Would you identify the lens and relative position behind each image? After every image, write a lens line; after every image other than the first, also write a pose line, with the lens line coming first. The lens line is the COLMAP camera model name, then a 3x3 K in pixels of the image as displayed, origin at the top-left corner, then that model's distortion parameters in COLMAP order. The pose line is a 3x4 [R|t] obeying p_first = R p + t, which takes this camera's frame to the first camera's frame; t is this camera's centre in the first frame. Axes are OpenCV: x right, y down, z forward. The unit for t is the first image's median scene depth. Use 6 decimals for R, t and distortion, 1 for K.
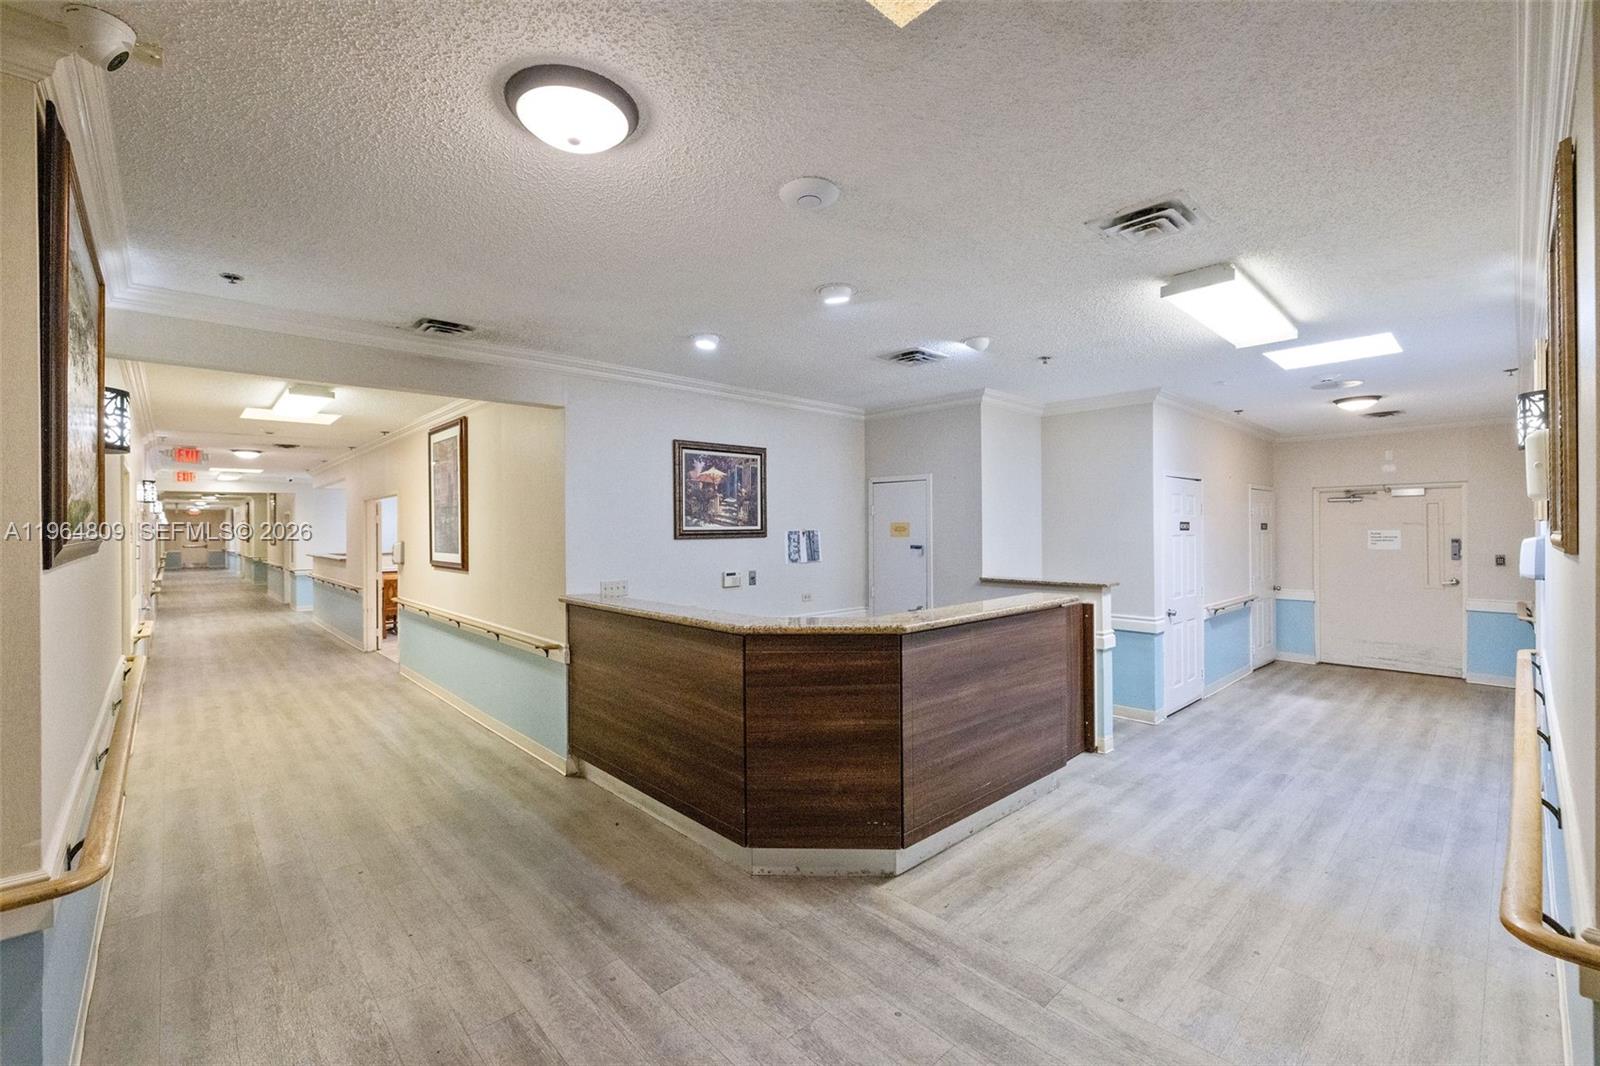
lens RADIAL K [[667.3, 0, 797.8], [0, 667.3, 531.2], [0, 0, 1]] dist [0.002419, 0.000788]
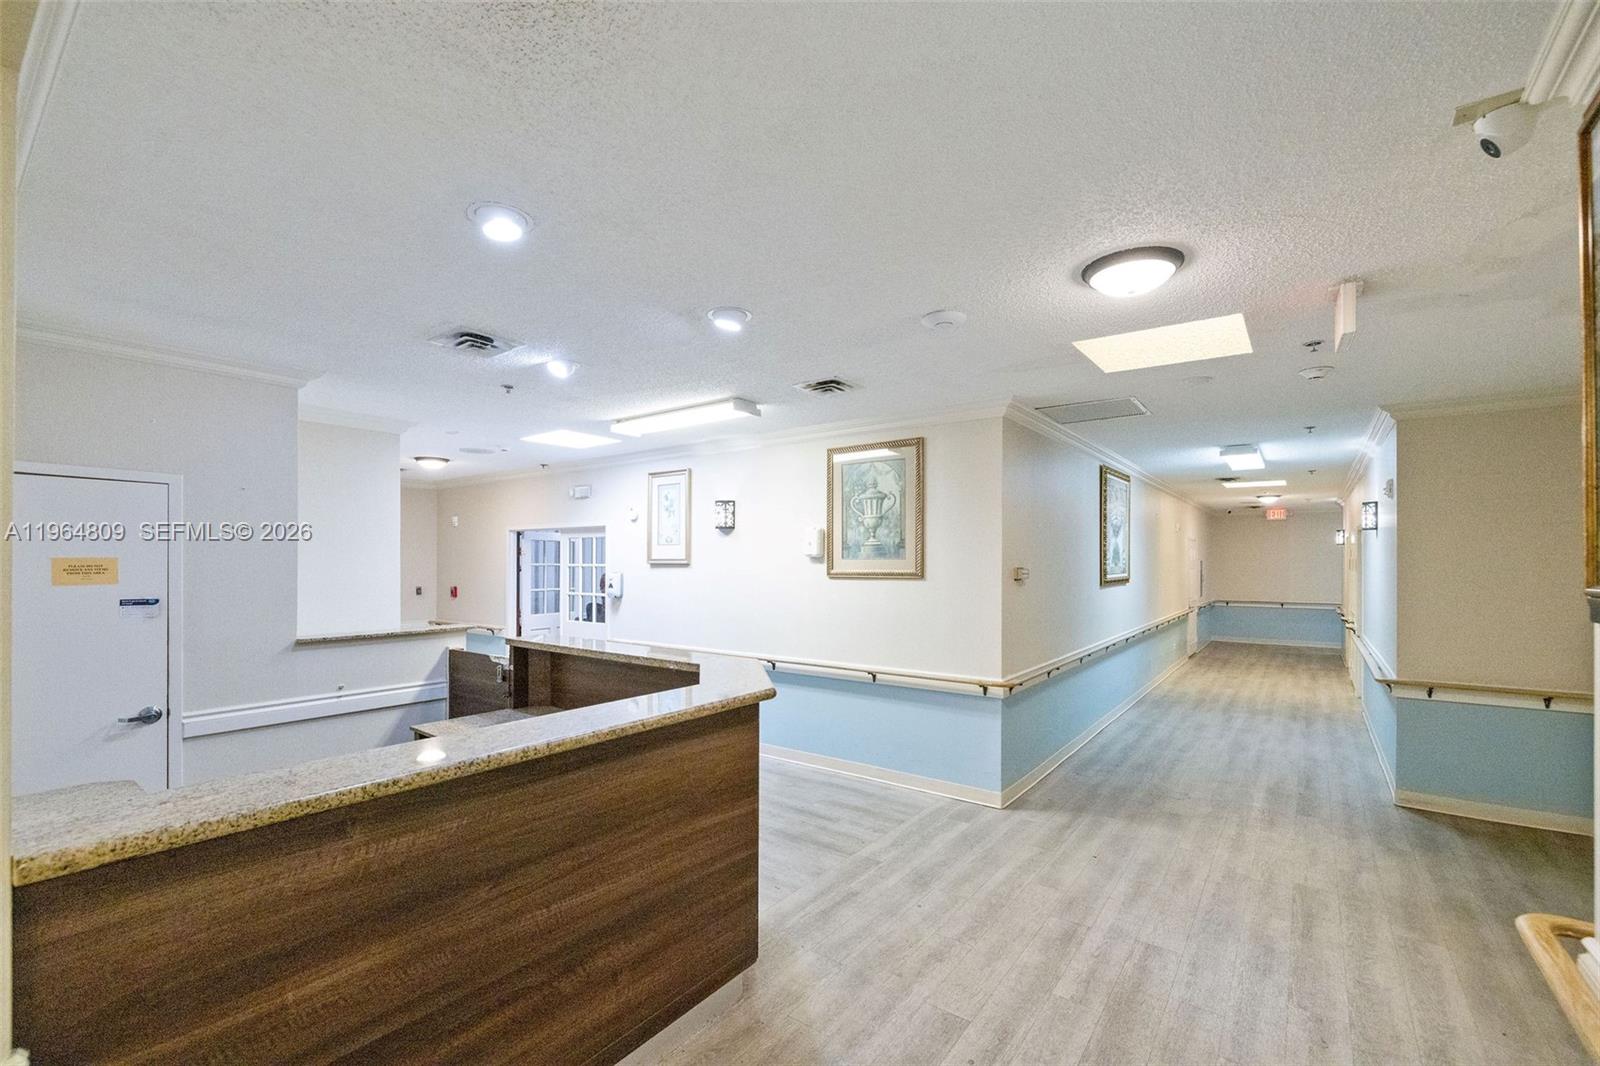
lens RADIAL K [[667.3, 0, 806.4], [0, 667.3, 559.4], [0, 0, 1]] dist [0.002419, 0.000788]
pose [[-0.168910, 0.008889, 0.985591, -1.101940], [0.001347, 0.999960, -0.008787, -0.014462], [-0.985631, -0.000156, -0.168915, 1.318749]]
